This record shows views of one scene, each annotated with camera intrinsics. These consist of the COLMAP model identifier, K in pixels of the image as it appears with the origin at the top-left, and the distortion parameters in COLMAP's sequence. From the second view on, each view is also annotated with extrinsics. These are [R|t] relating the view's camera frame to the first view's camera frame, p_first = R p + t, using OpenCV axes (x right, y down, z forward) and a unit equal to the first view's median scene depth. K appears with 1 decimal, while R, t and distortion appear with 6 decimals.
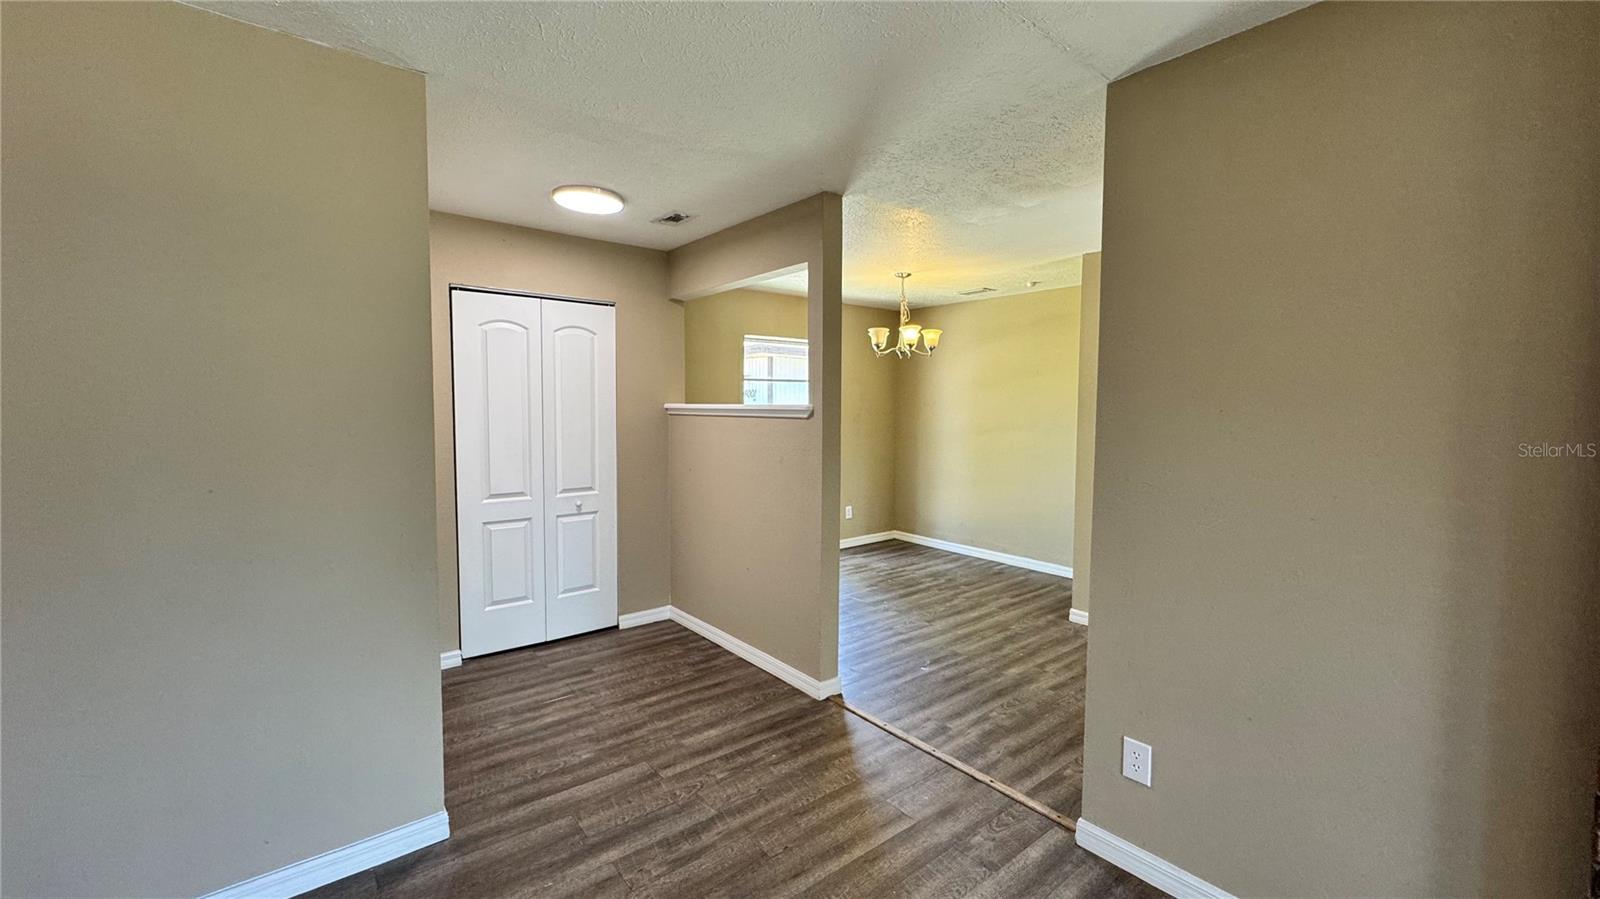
lens RADIAL K [[639.5, 0, 796.5], [0, 639.5, 443.3], [0, 0, 1]] dist [-0.003067, 0.000696]
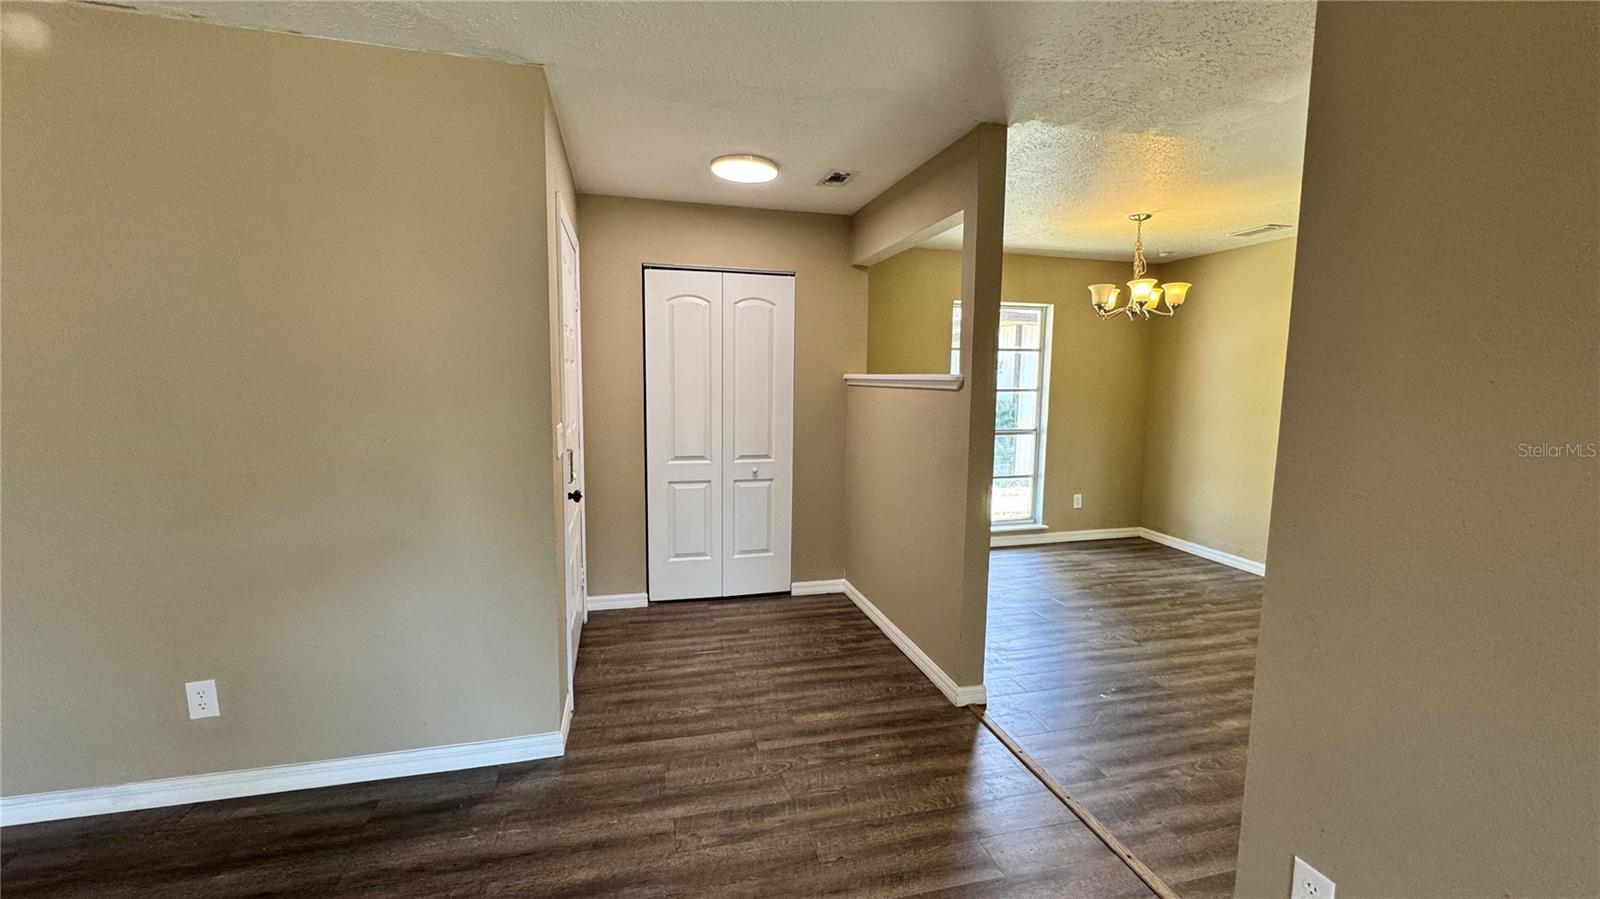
lens RADIAL K [[639.5, 0, 796.4], [0, 639.5, 444.6], [0, 0, 1]] dist [-0.003067, 0.000696]
pose [[0.910143, 0.048940, -0.411393, 0.143008], [-0.030939, 0.998254, 0.050307, -0.001309], [0.413137, -0.033058, 0.910069, 0.083390]]
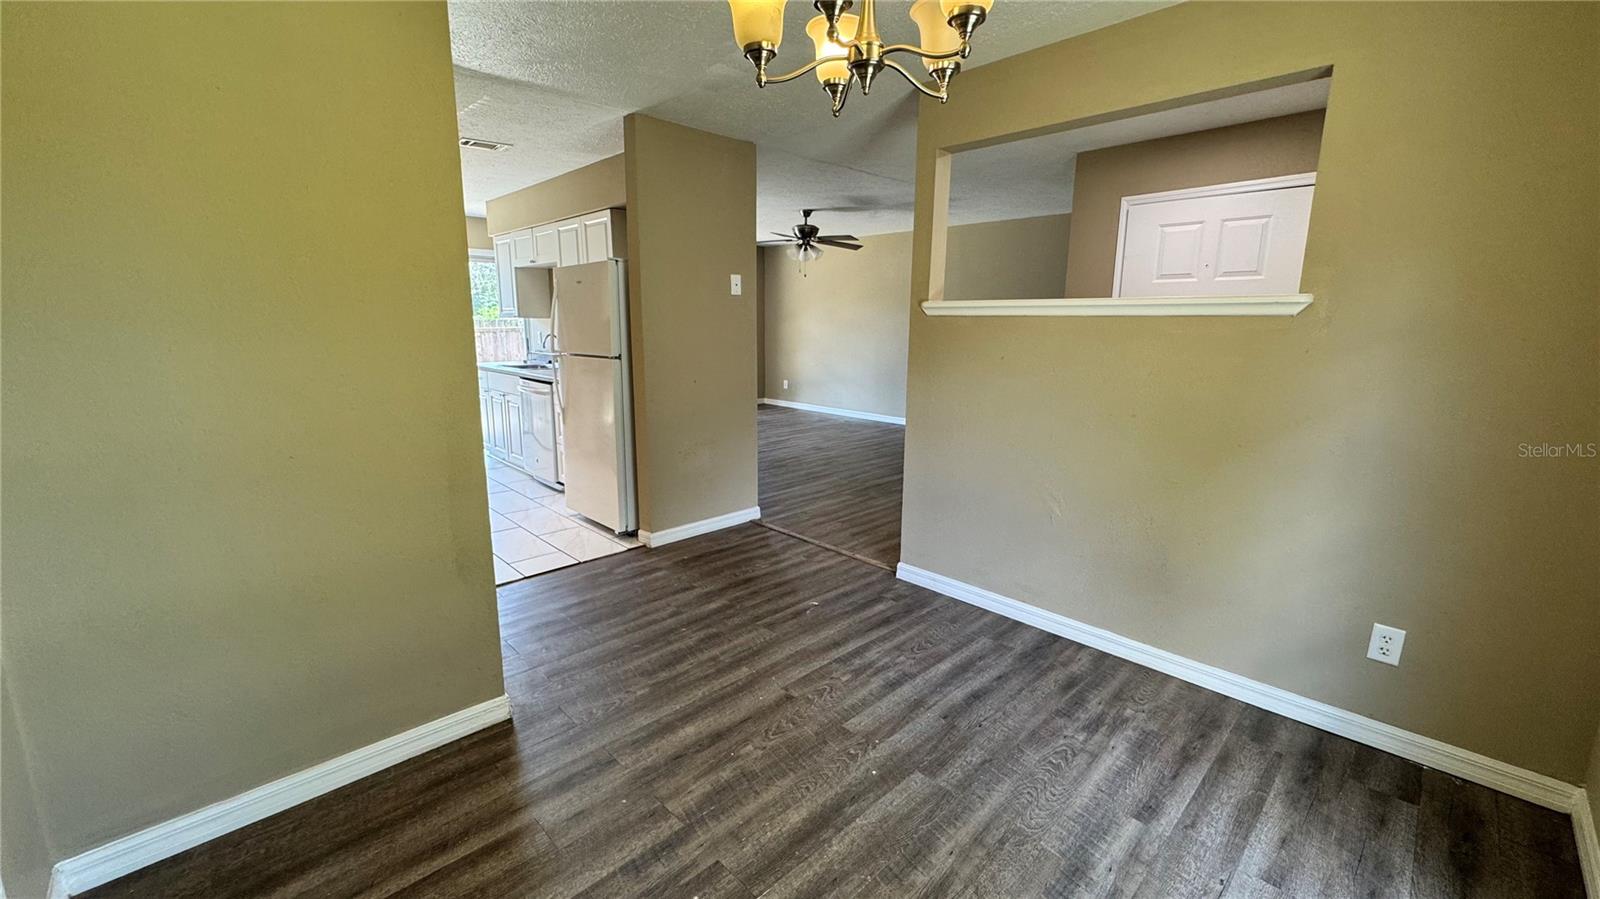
lens RADIAL K [[639.5, 0, 795.4], [0, 639.5, 447.0], [0, 0, 1]] dist [-0.003067, 0.000696]
pose [[-0.996329, 0.002184, -0.085575, 0.267366], [-0.019152, 0.968648, 0.247697, -0.067358], [0.083433, 0.248426, -0.965051, 1.592468]]
